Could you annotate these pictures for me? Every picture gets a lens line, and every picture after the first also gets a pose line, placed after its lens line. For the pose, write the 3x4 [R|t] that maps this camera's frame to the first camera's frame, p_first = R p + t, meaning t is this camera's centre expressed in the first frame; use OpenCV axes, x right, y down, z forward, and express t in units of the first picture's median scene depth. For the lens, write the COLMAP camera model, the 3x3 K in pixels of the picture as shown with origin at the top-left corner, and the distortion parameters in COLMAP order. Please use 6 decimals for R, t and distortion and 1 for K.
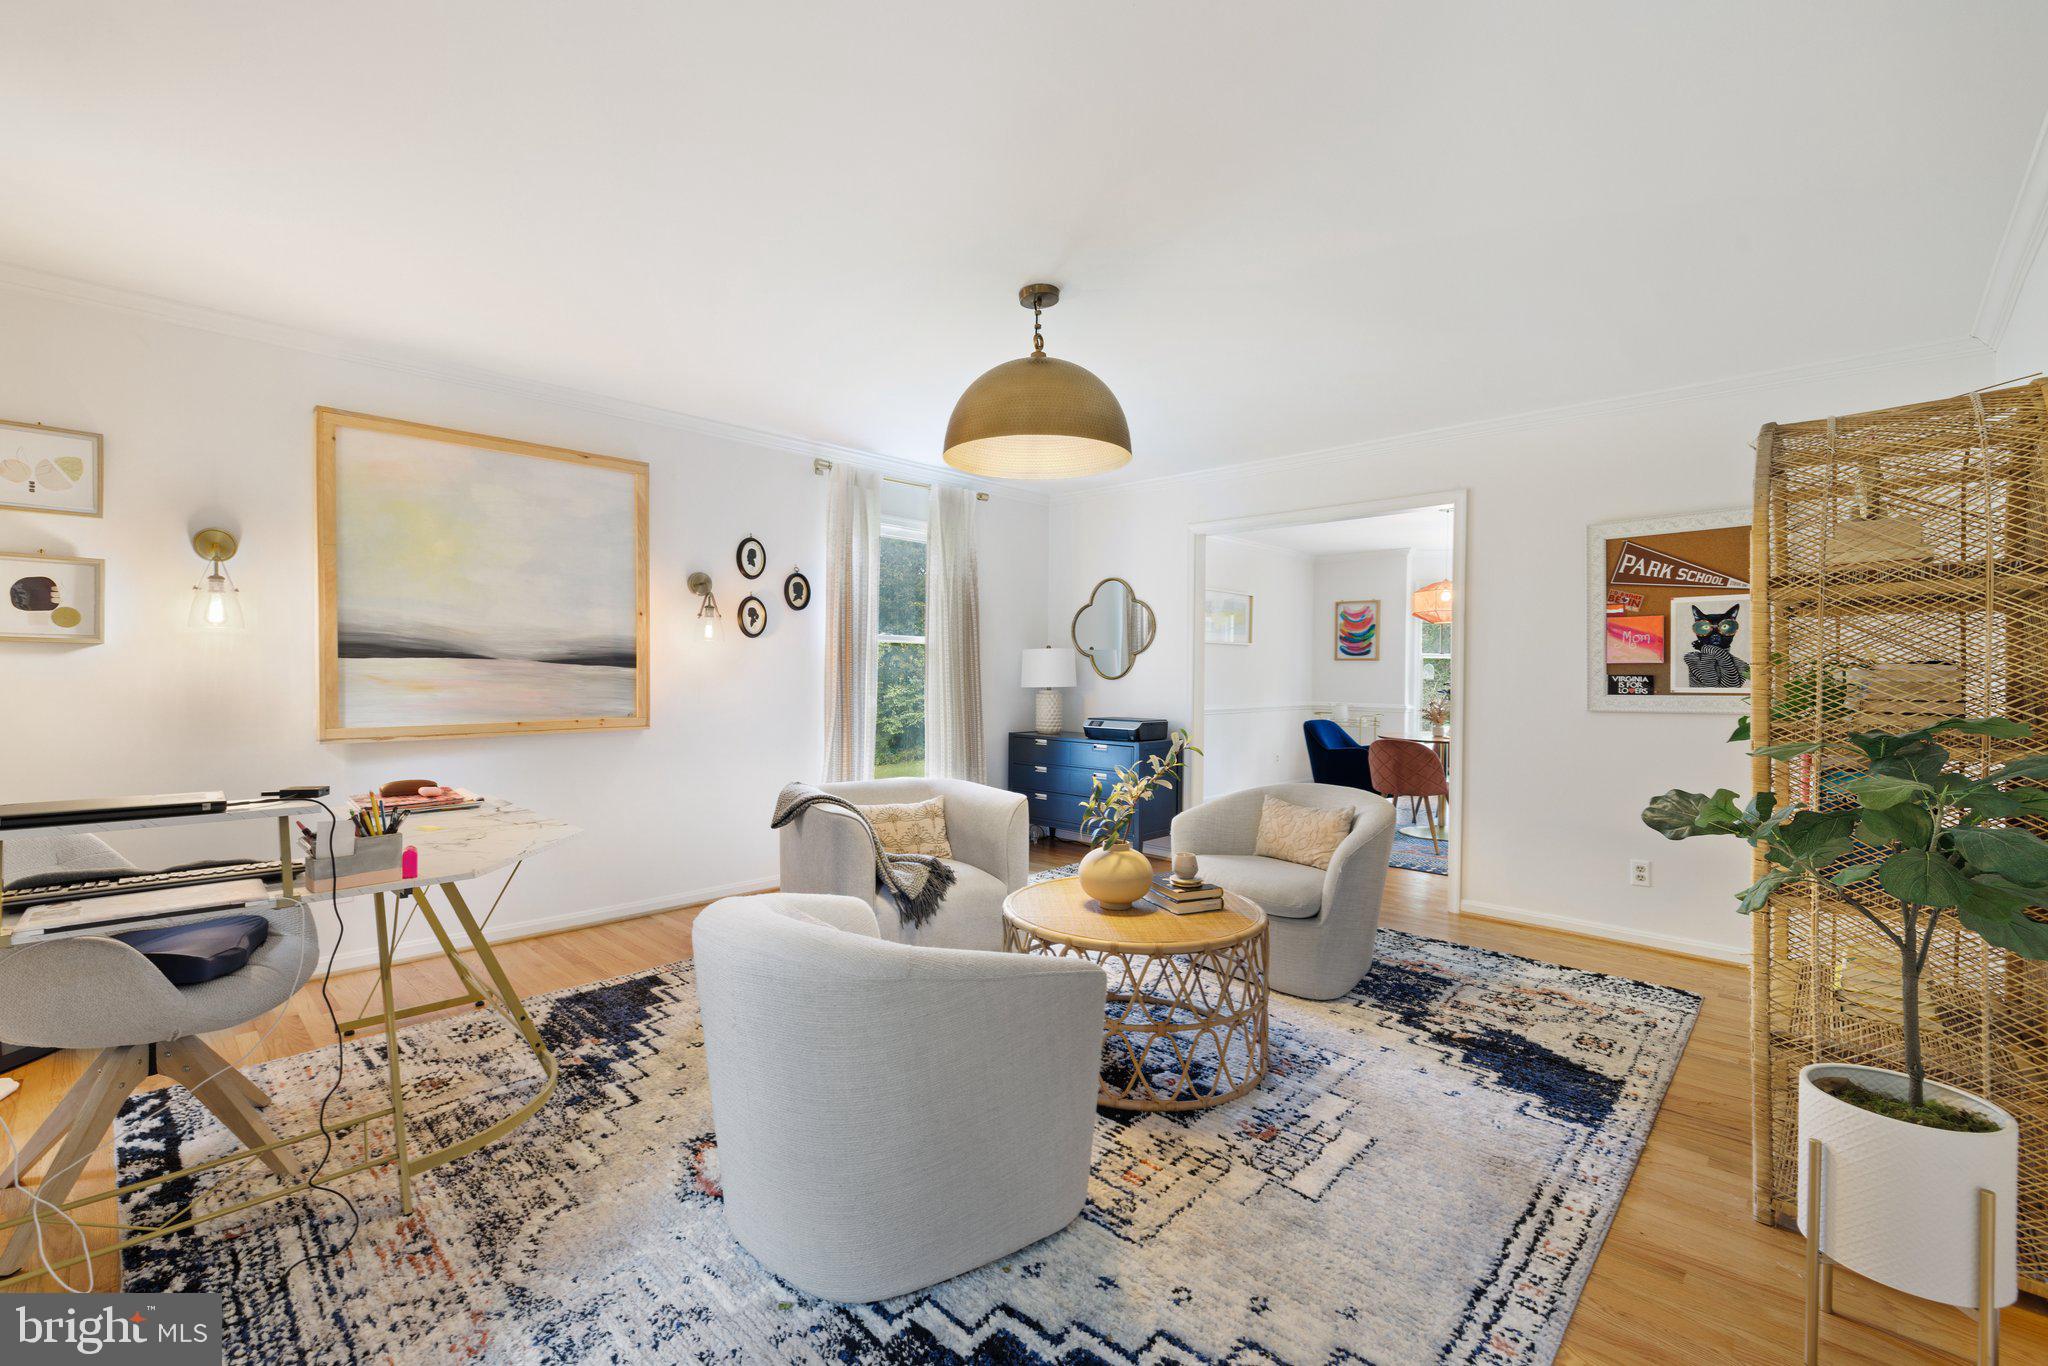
lens RADIAL K [[869.9, 0, 979.4], [0, 869.9, 682.3], [0, 0, 1]] dist [-0.000753, -0.000352]
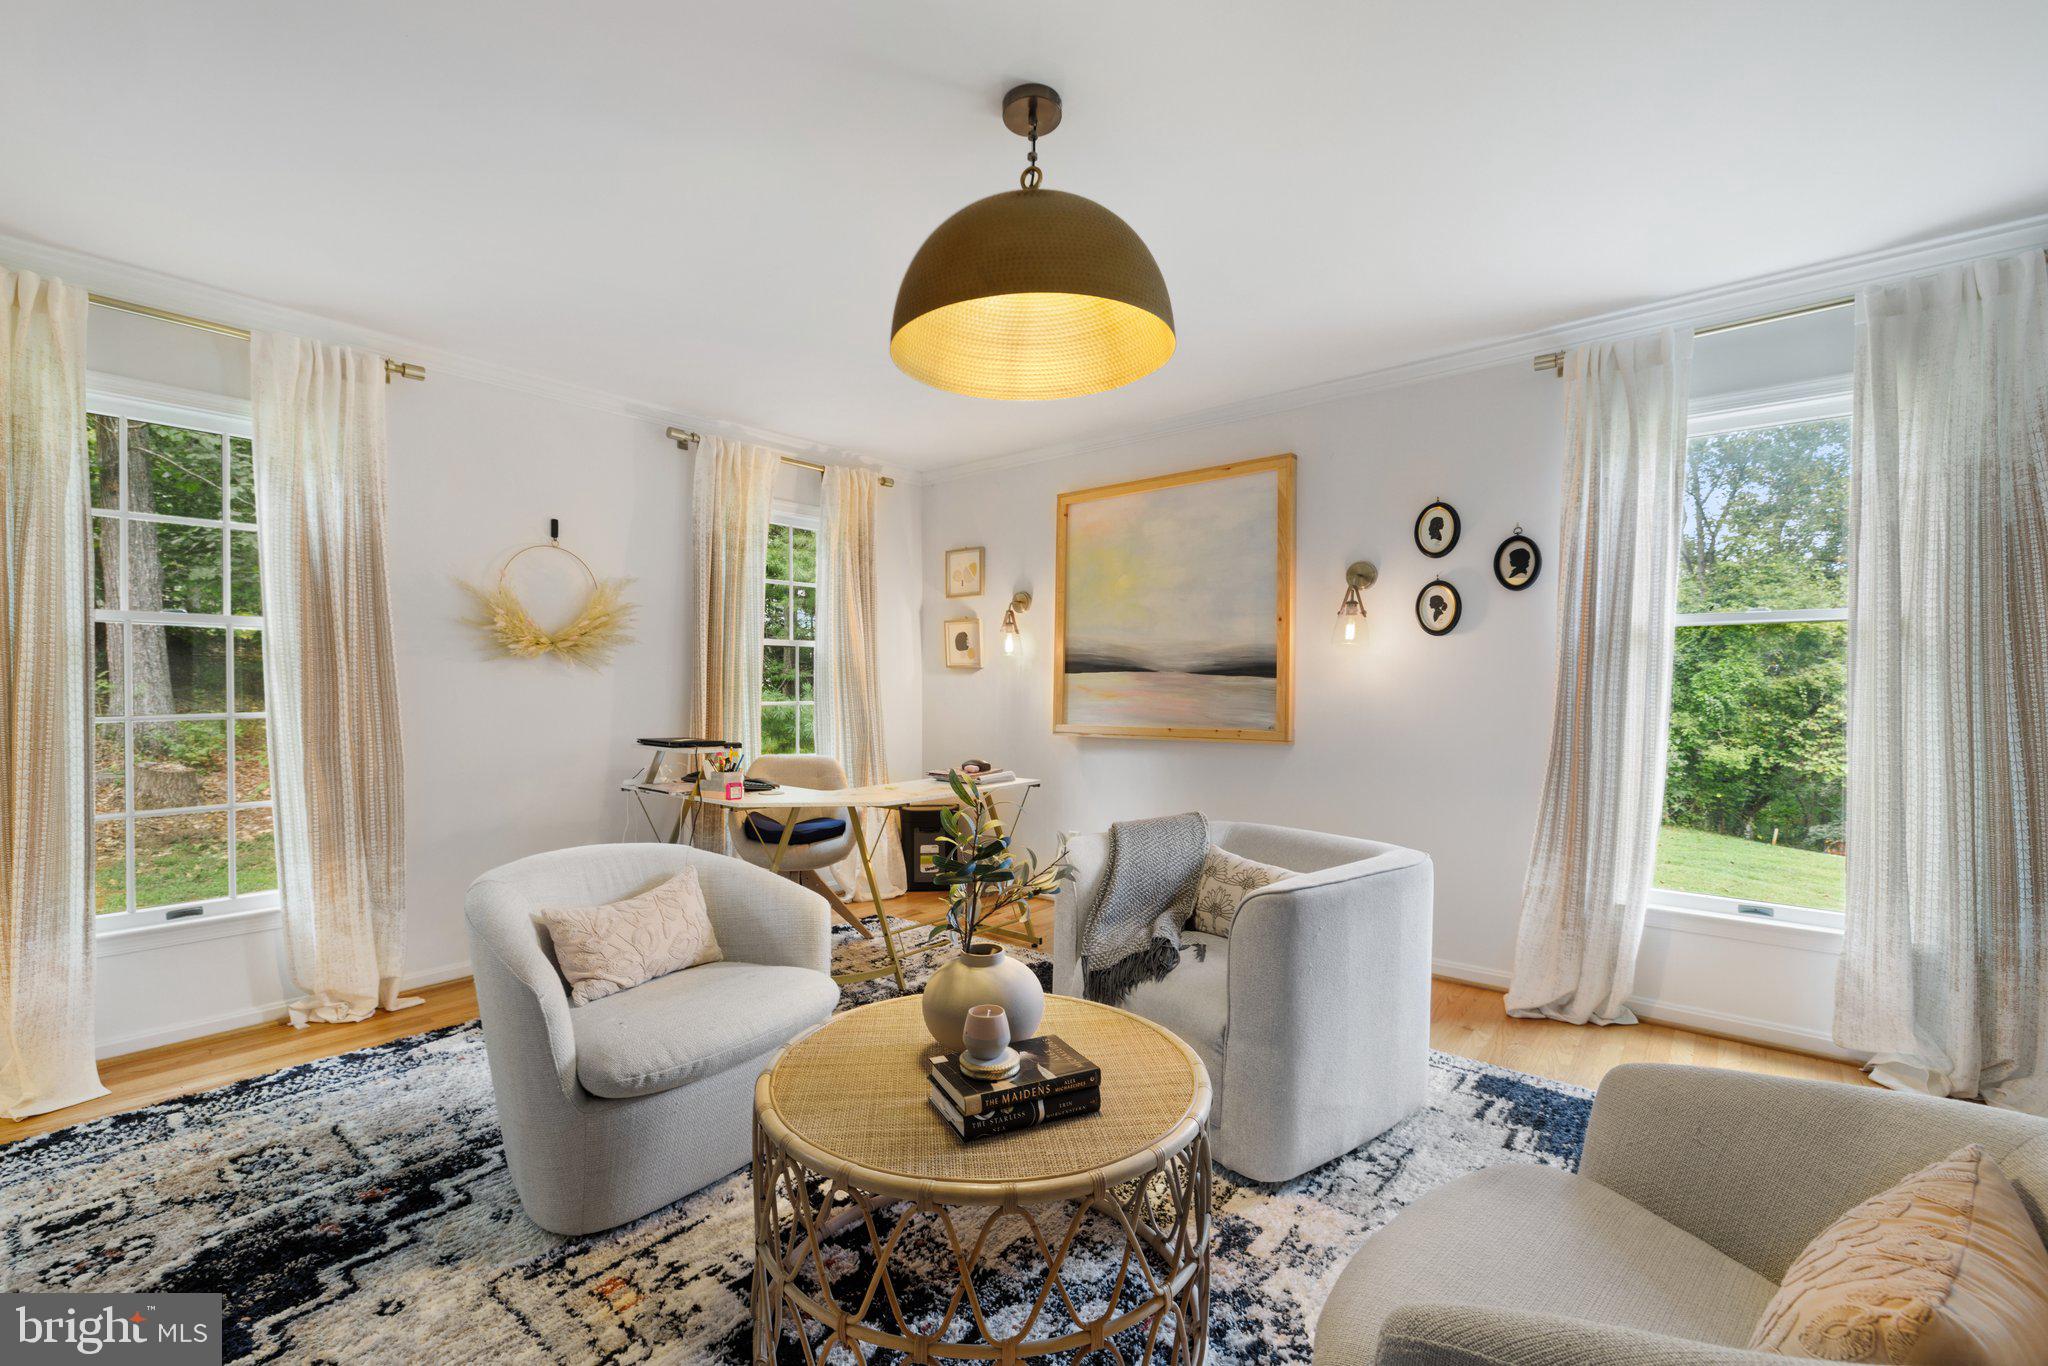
lens RADIAL K [[869.9, 0, 1022.8], [0, 869.9, 697.9], [0, 0, 1]] dist [-0.000753, -0.000352]
pose [[0.092985, 0.006995, -0.995643, 0.574265], [-0.013676, 0.999890, 0.005748, 0.003647], [0.995574, 0.013082, 0.093070, 0.731265]]
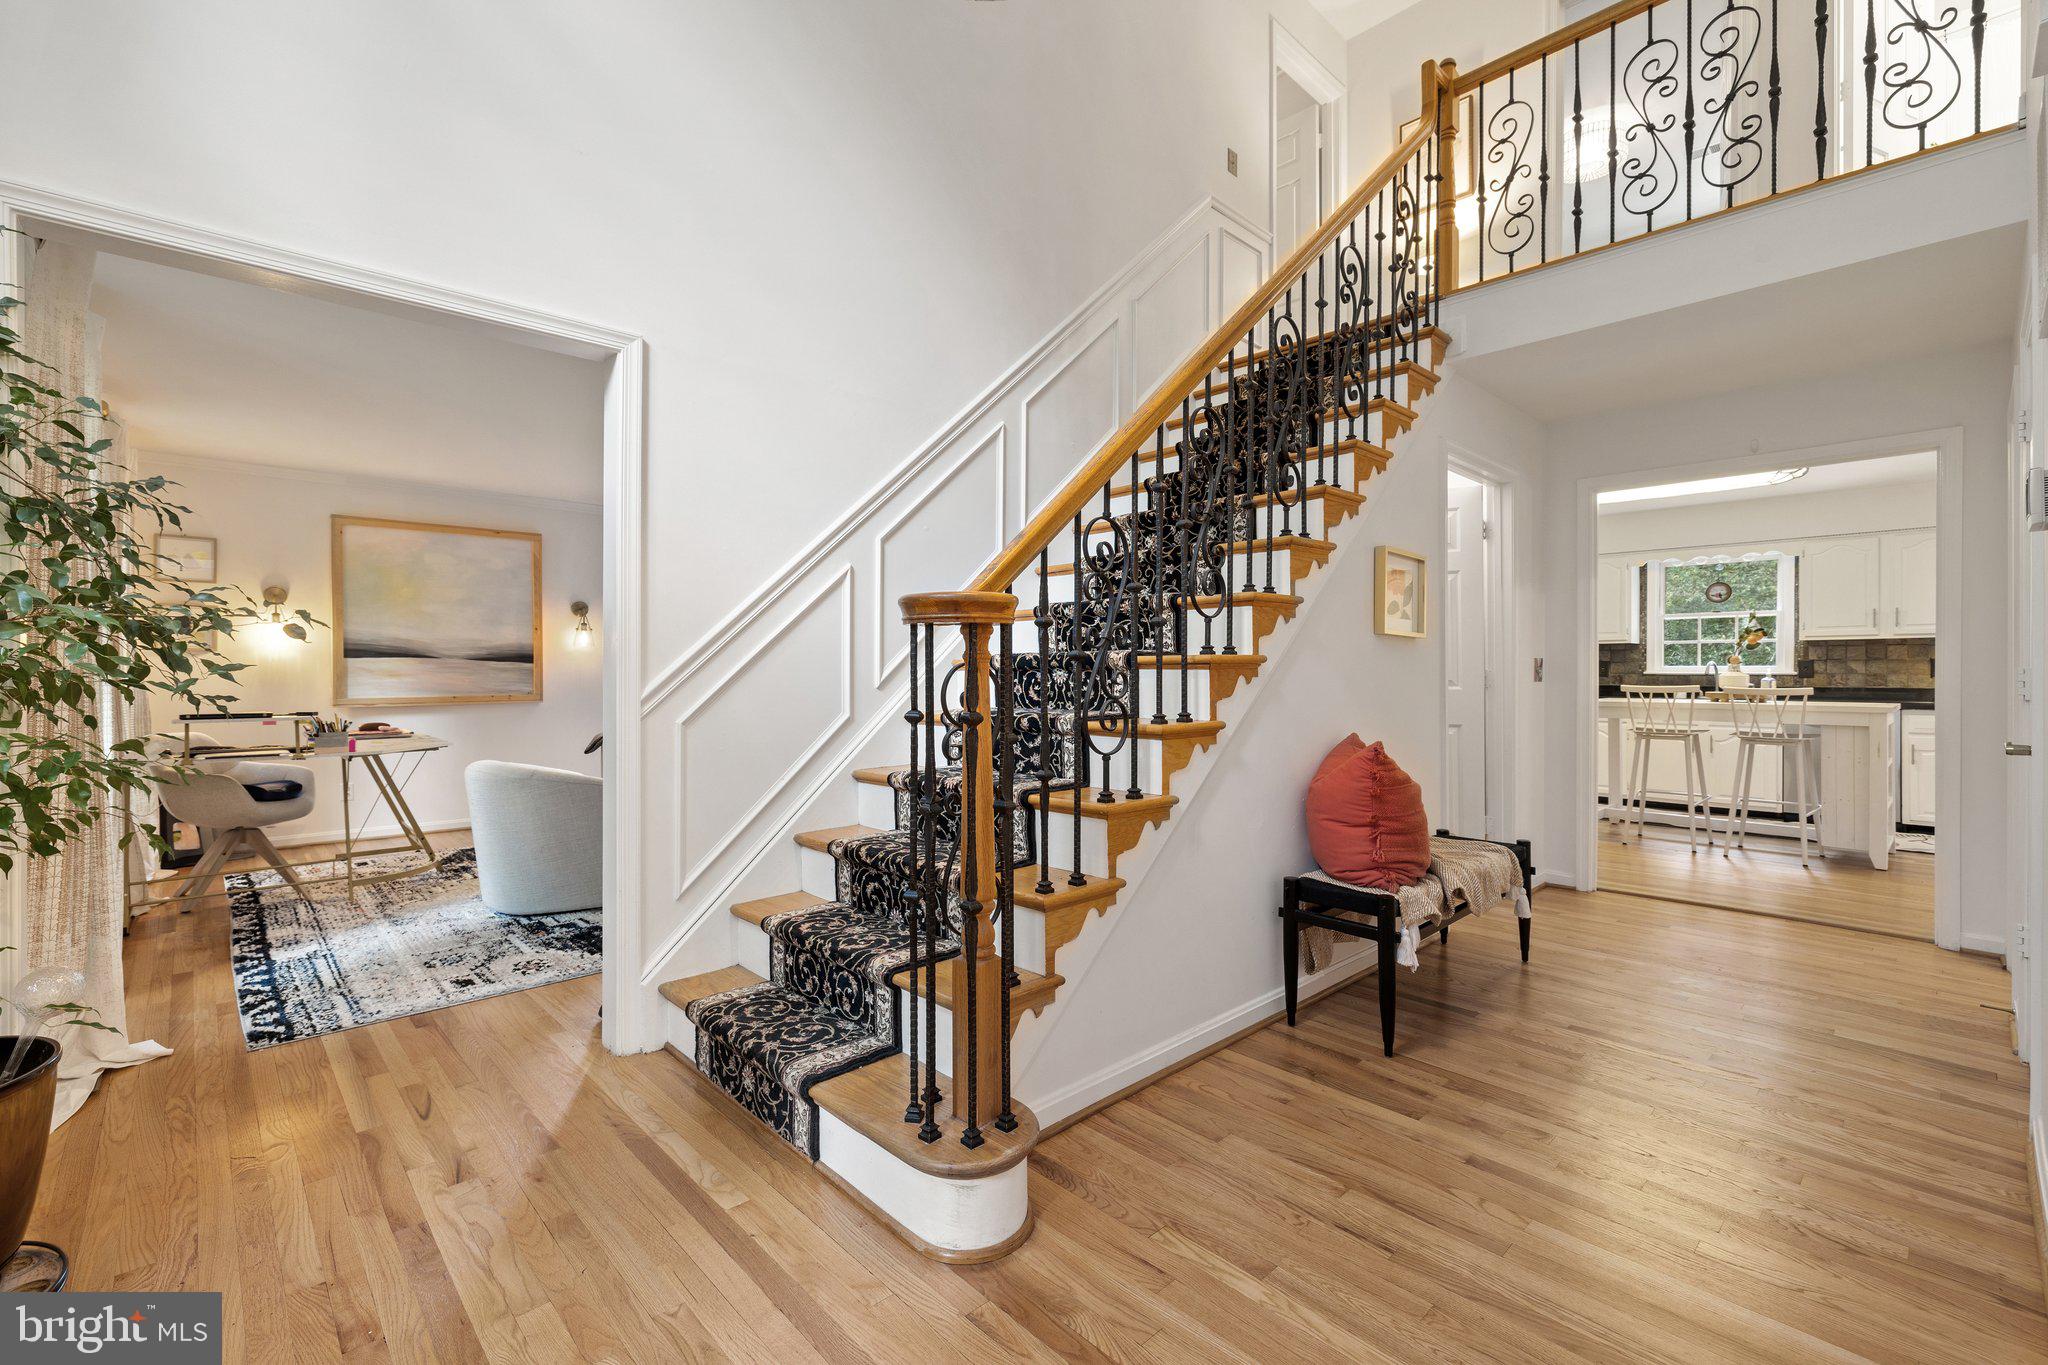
lens RADIAL K [[869.9, 0, 991.9], [0, 869.9, 667.4], [0, 0, 1]] dist [-0.000753, -0.000352]
pose [[0.999006, -0.011379, -0.043094, 0.575713], [0.010587, 0.999772, -0.018562, 0.033572], [0.043296, 0.018087, 0.998899, -0.619103]]
